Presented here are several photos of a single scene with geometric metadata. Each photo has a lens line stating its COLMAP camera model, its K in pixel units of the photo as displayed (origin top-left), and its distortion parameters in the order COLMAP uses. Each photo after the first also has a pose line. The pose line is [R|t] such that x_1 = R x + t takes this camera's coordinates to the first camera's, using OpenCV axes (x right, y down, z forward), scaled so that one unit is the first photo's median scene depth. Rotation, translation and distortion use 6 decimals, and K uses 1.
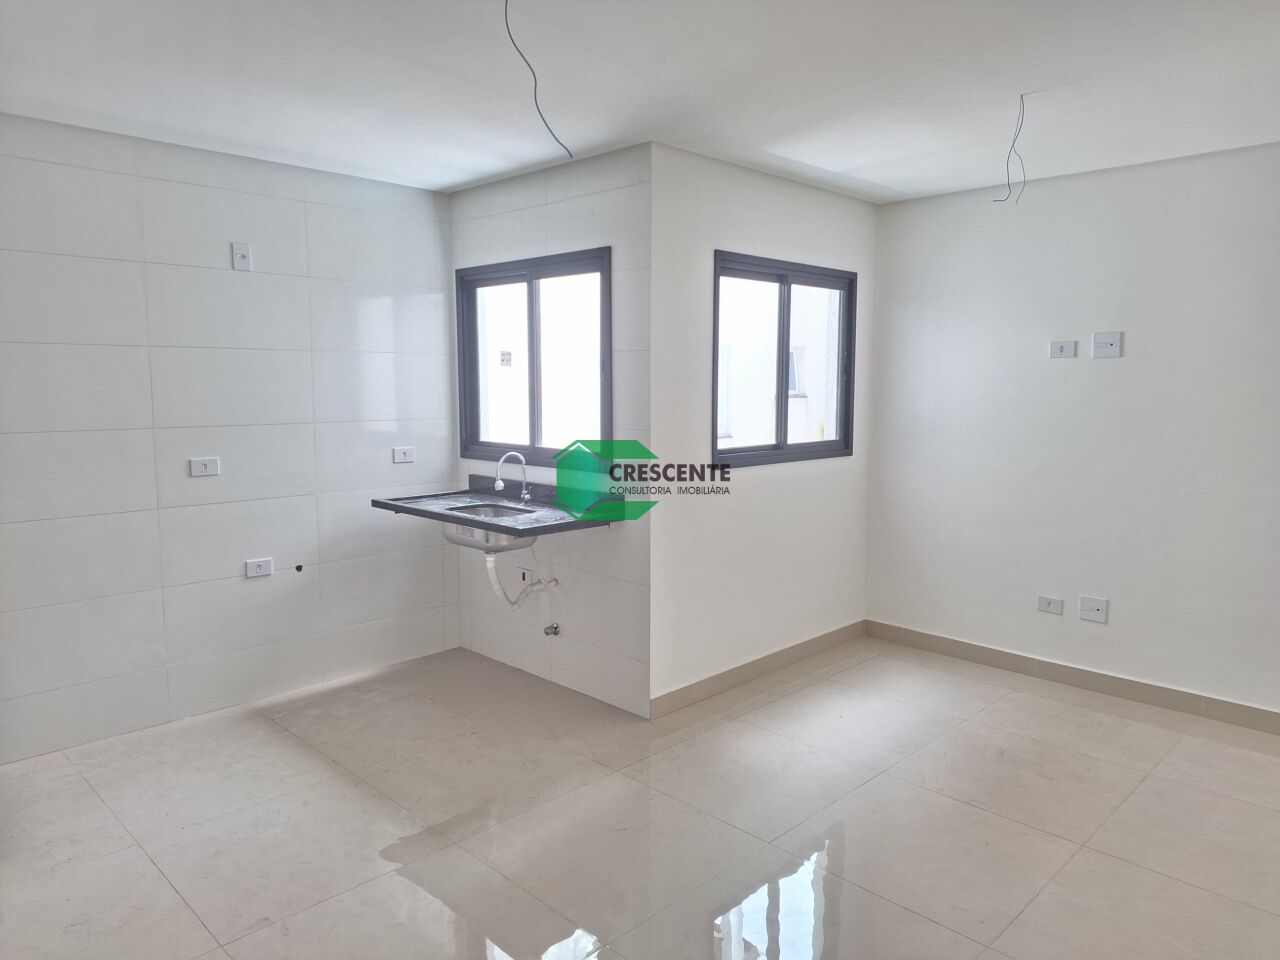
lens RADIAL K [[828.5, 0, 640.4], [0, 828.5, 462.5], [0, 0, 1]] dist [0.001148, -0.001767]
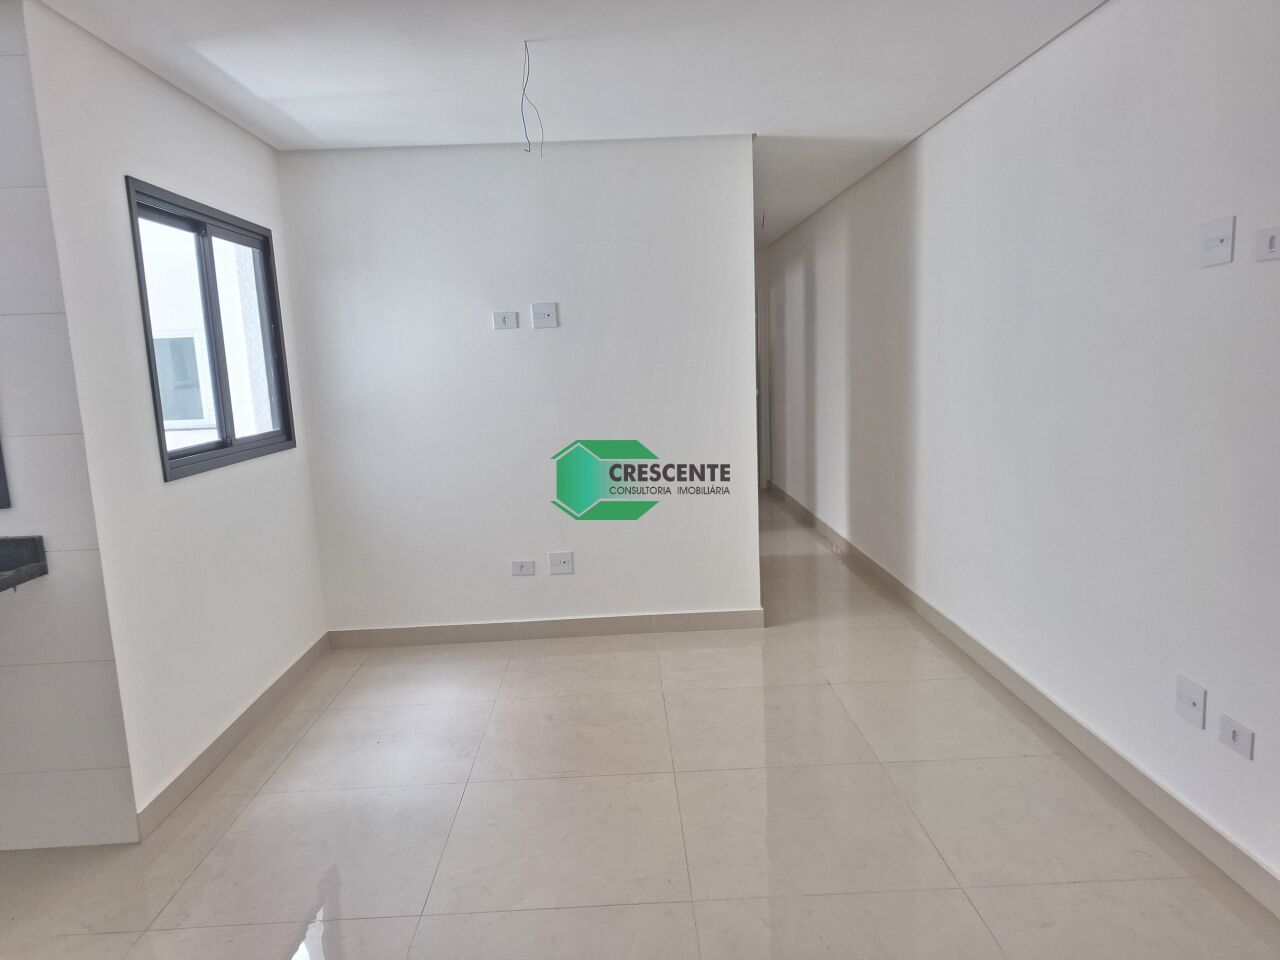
lens RADIAL K [[858.7, 0, 640.0], [0, 858.7, 480.0], [0, 0, 1]] dist [0.006170, -0.002357]
pose [[0.667972, -0.134076, 0.732009, -0.183117], [0.106981, 0.990720, 0.083839, -0.011906], [-0.736457, 0.022309, 0.676117, 0.165385]]
